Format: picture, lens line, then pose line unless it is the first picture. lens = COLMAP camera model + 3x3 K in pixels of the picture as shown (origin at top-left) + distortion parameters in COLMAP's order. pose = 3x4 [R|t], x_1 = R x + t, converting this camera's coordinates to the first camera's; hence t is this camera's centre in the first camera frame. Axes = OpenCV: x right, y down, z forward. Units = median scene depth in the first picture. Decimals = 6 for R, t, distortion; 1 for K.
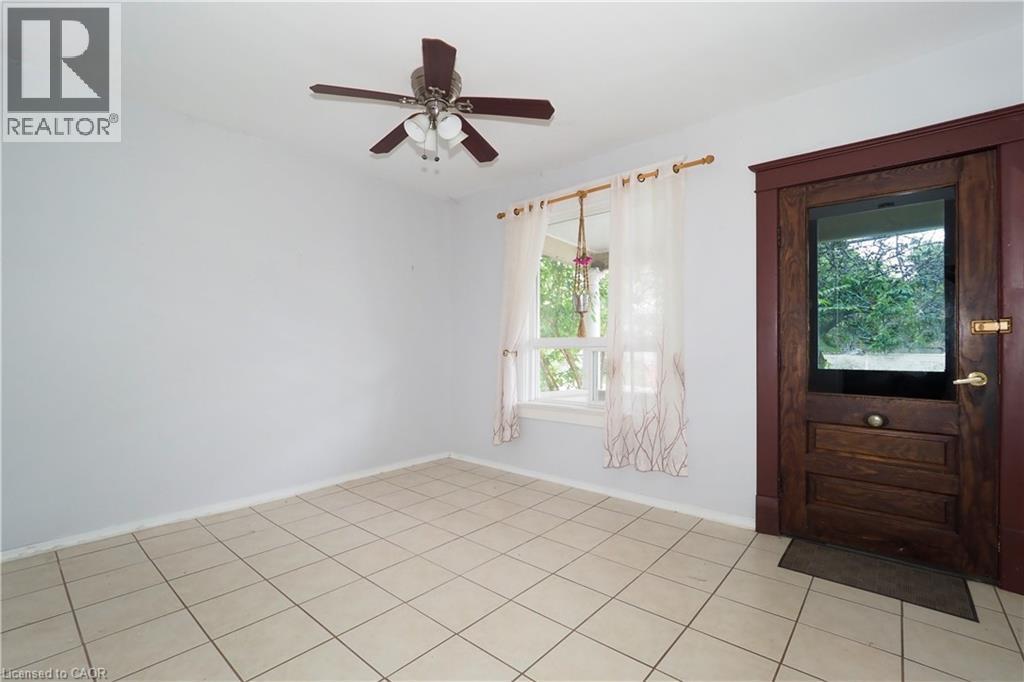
lens RADIAL K [[451.3, 0, 506.9], [0, 451.3, 348.4], [0, 0, 1]] dist [-0.003992, 0.000877]
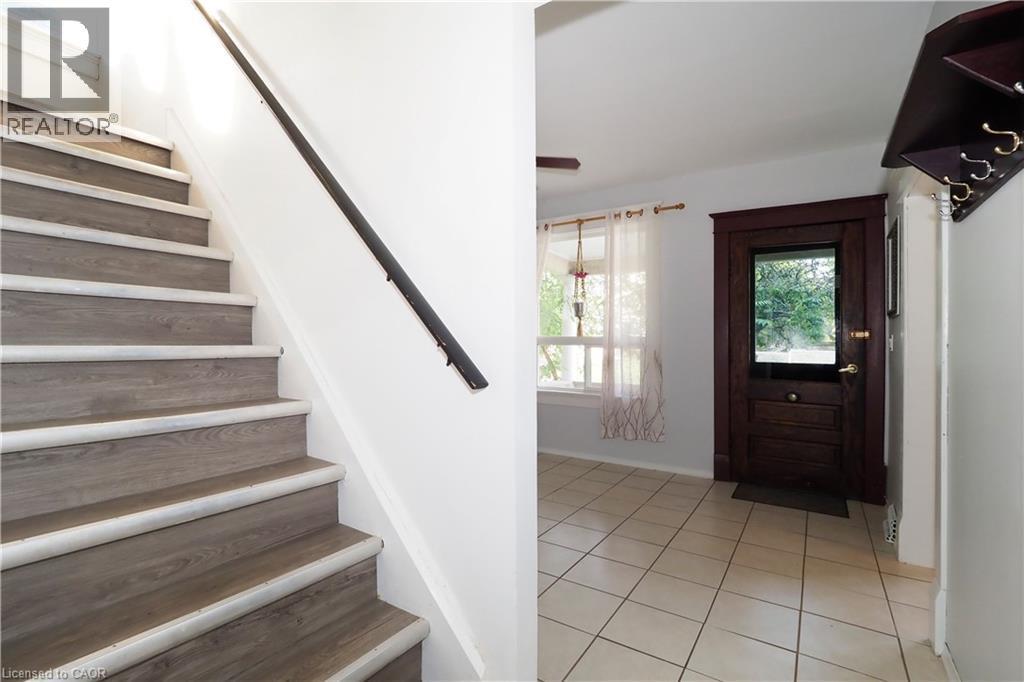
lens RADIAL K [[470.4, 0, 508.3], [0, 470.4, 334.1], [0, 0, 1]] dist [-0.001333, -0.000548]
pose [[0.990859, 0.010624, 0.134482, -0.264750], [-0.008911, 0.999871, -0.013330, -0.013991], [-0.134607, 0.012009, 0.990826, -0.341107]]
